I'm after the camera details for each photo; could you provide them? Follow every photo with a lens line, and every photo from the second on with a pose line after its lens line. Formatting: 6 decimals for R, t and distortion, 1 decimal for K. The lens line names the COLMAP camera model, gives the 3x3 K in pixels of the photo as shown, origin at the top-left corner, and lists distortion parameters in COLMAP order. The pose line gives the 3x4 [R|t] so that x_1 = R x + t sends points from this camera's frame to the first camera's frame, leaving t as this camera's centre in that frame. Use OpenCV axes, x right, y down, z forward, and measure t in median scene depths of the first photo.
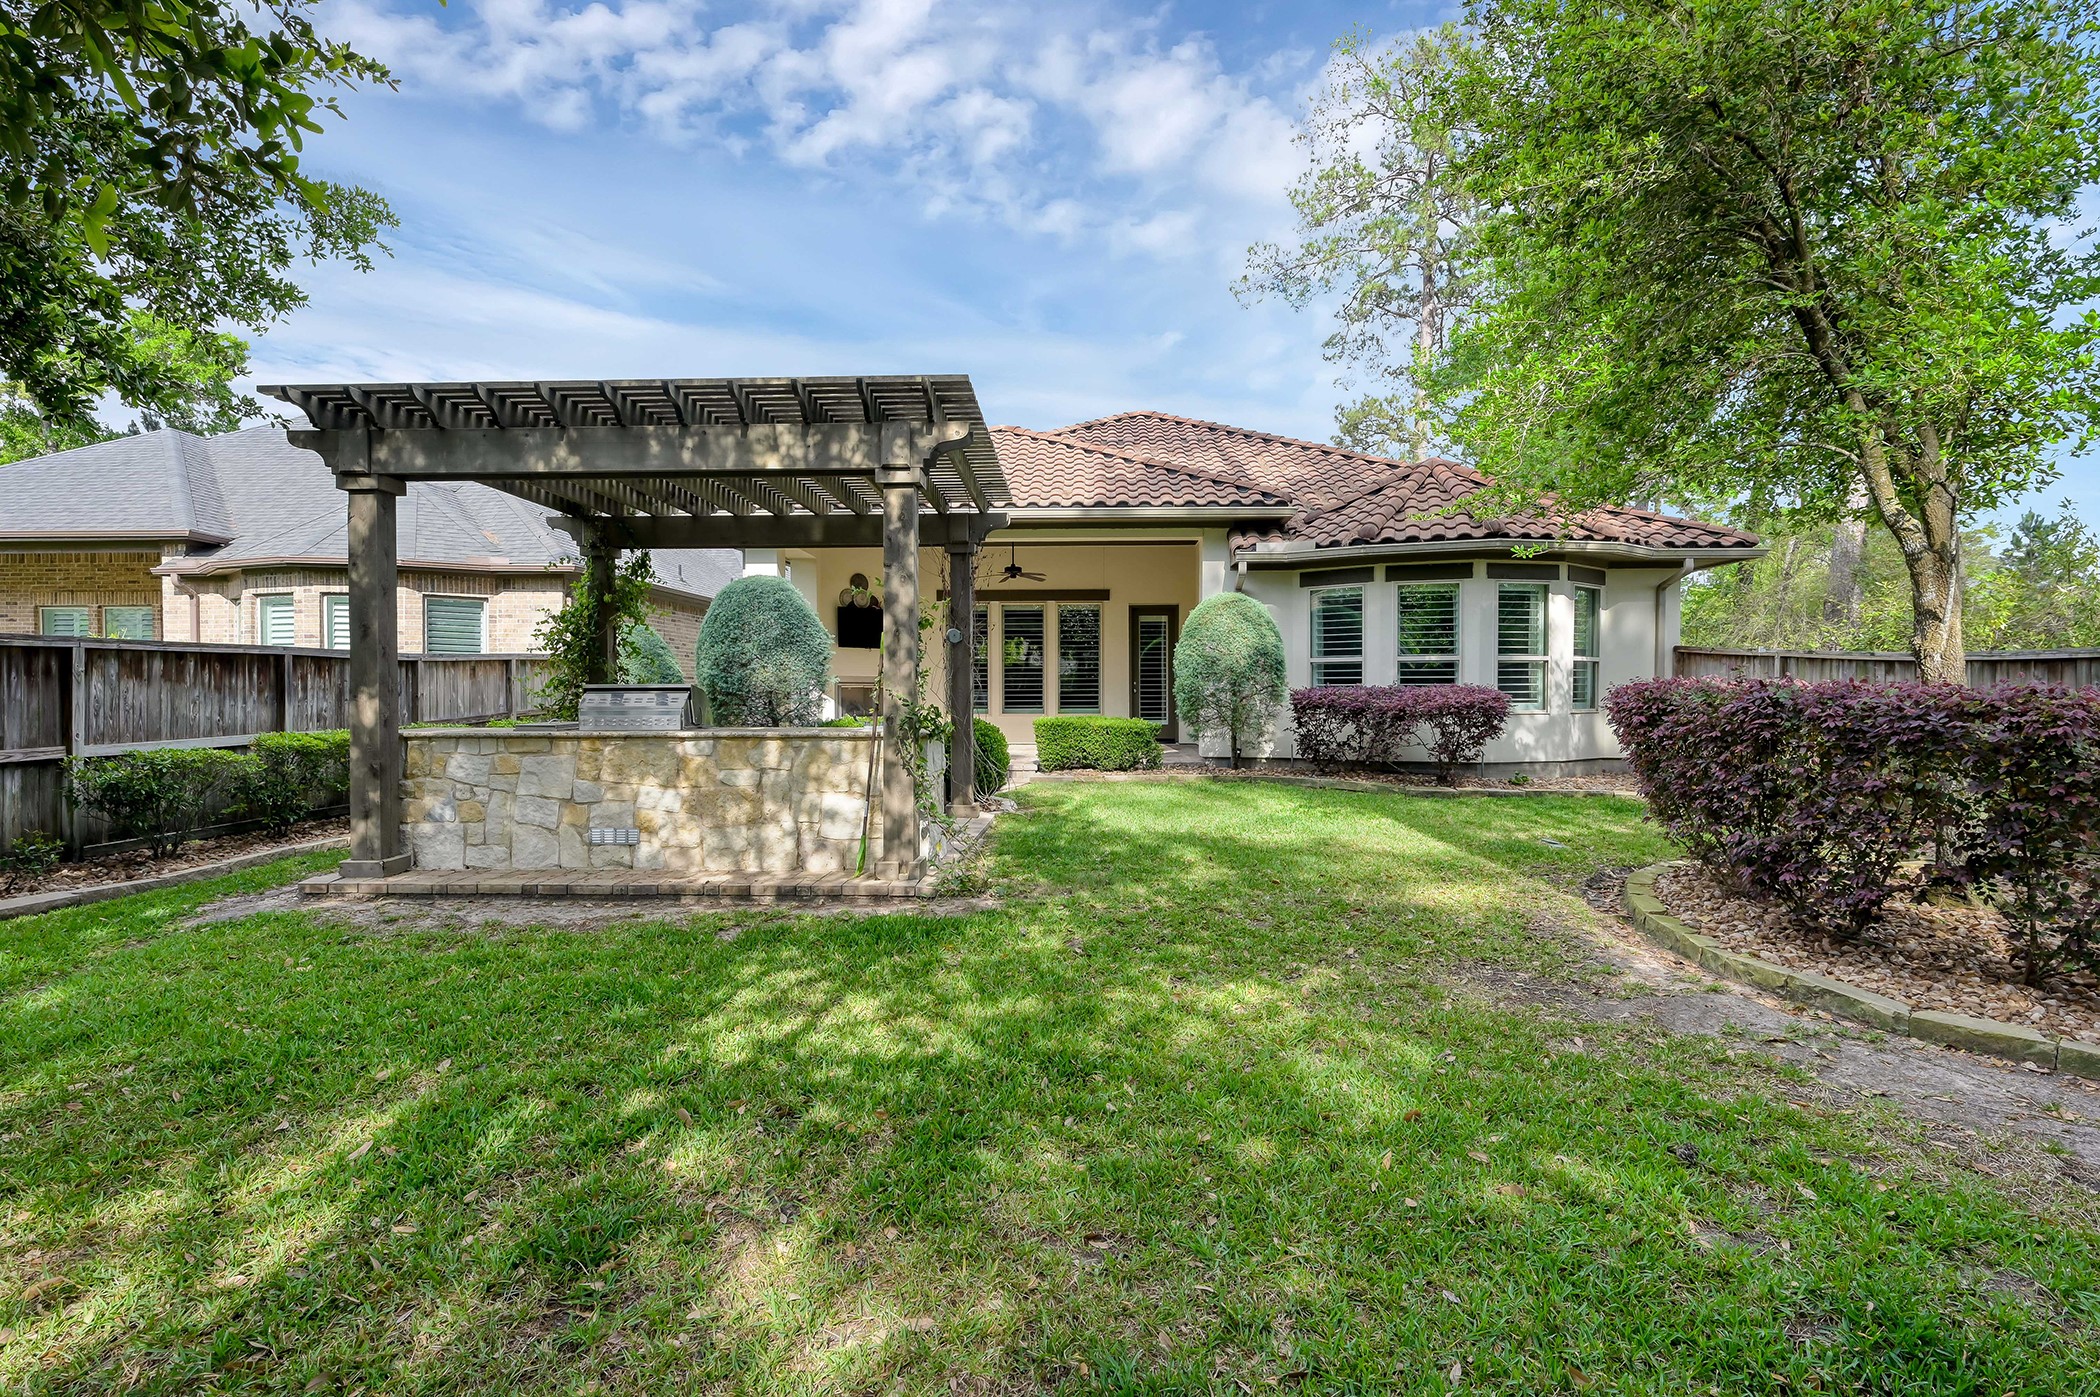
lens RADIAL K [[1019.0, 0, 1035.6], [0, 1019.0, 698.4], [0, 0, 1]] dist [-0.002149, -0.000072]
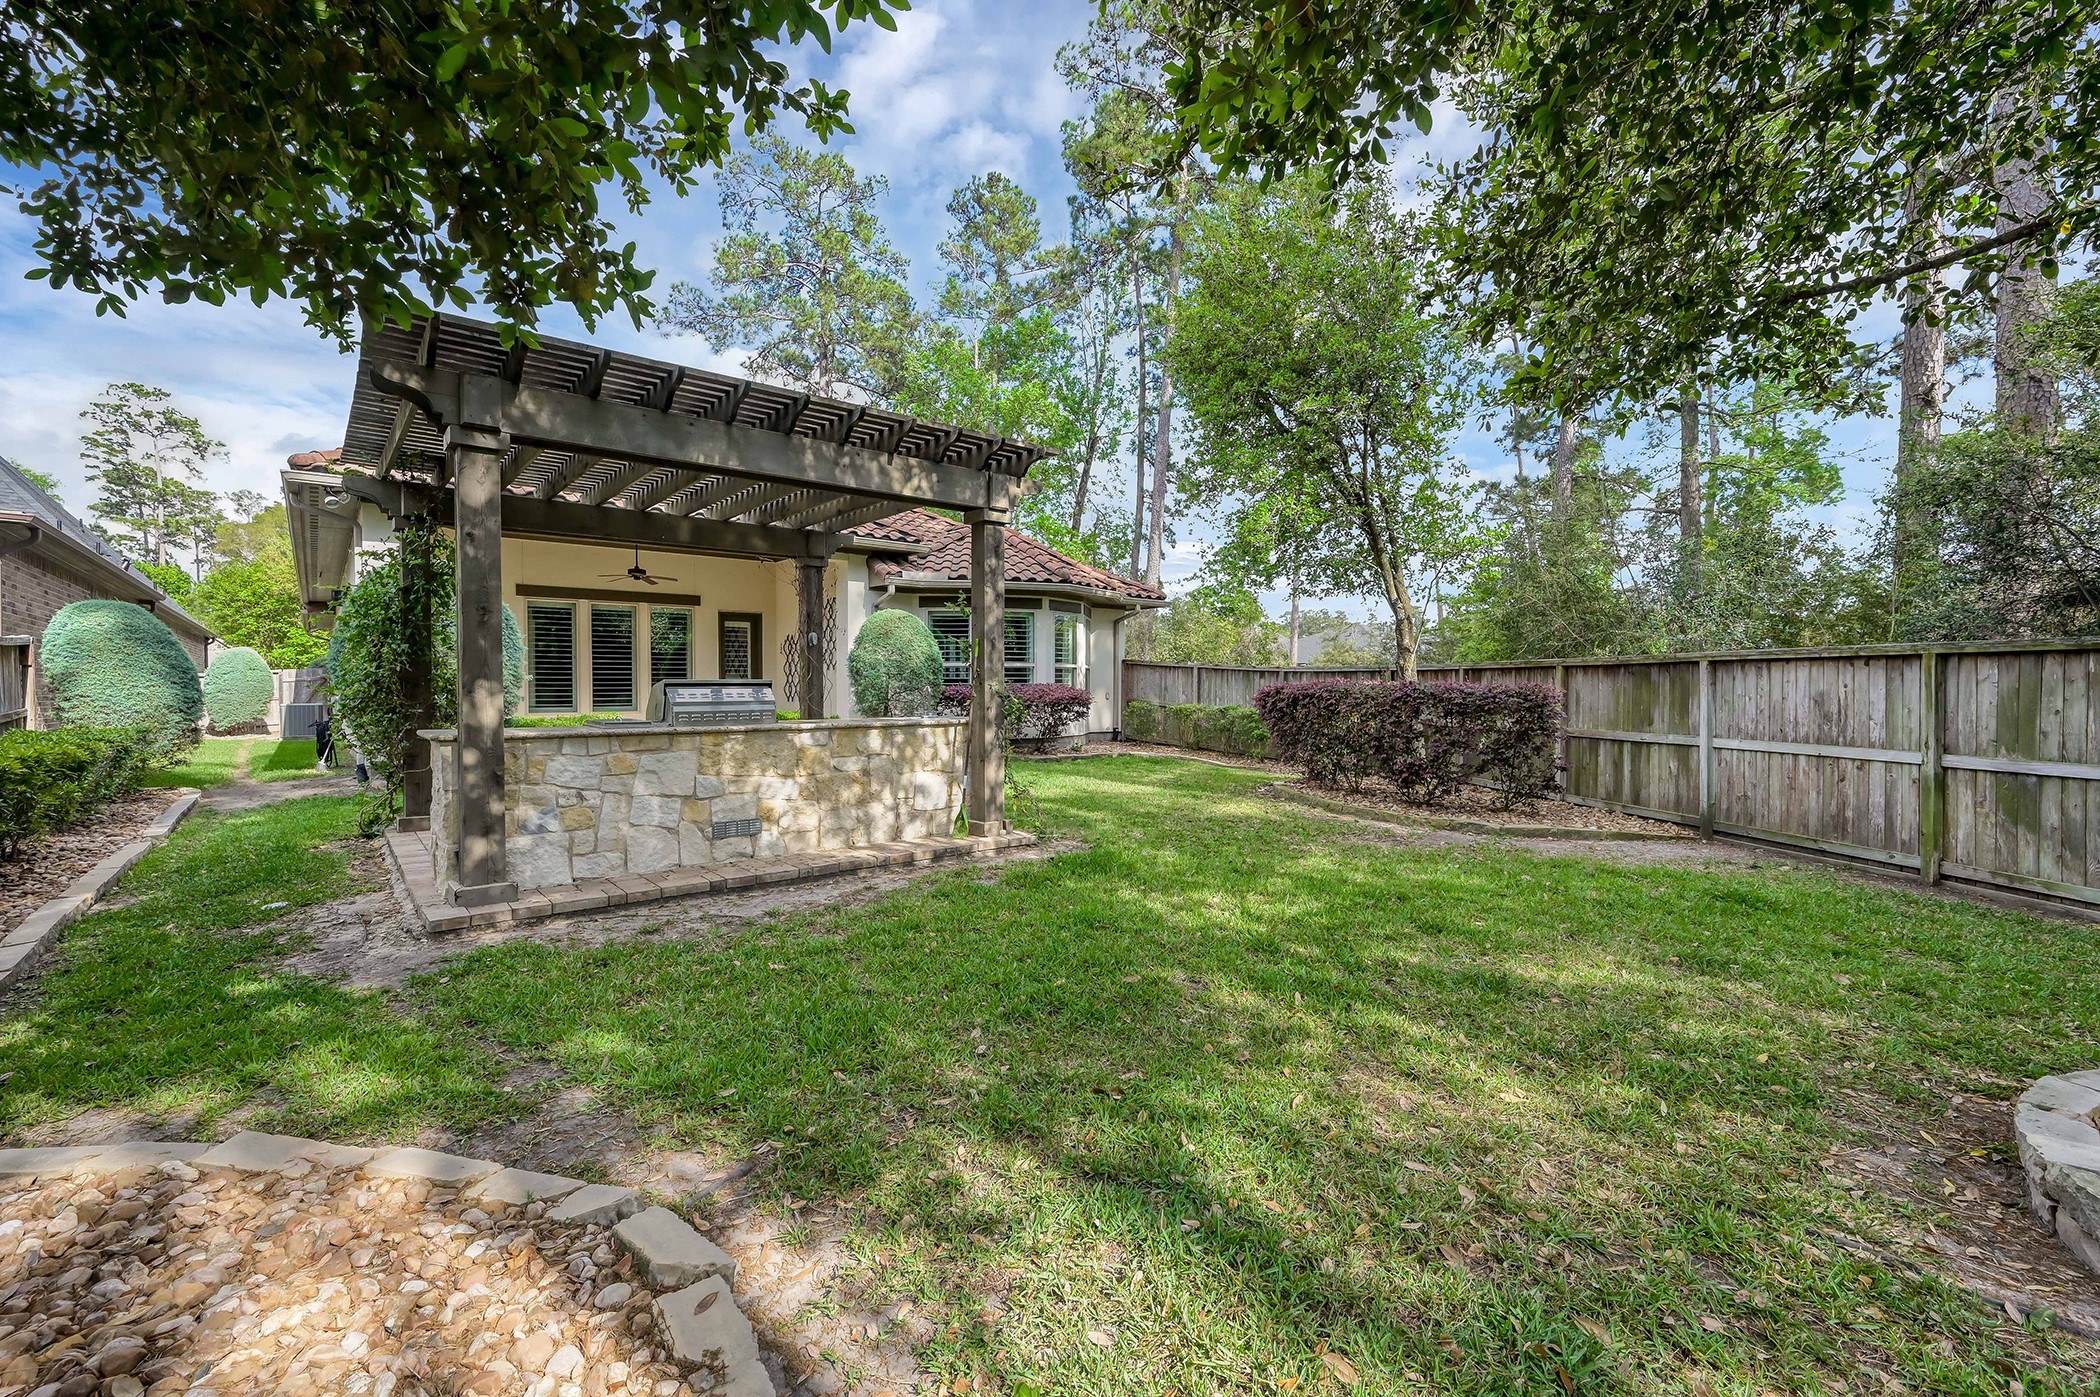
lens RADIAL K [[904.6, 0, 1041.3], [0, 904.6, 693.0], [0, 0, 1]] dist [-0.001215, -0.000705]
pose [[0.731186, -0.004908, 0.682160, -0.810608], [0.008834, 0.999958, -0.002275, 0.004466], [-0.682121, 0.007690, 0.731199, 0.128539]]
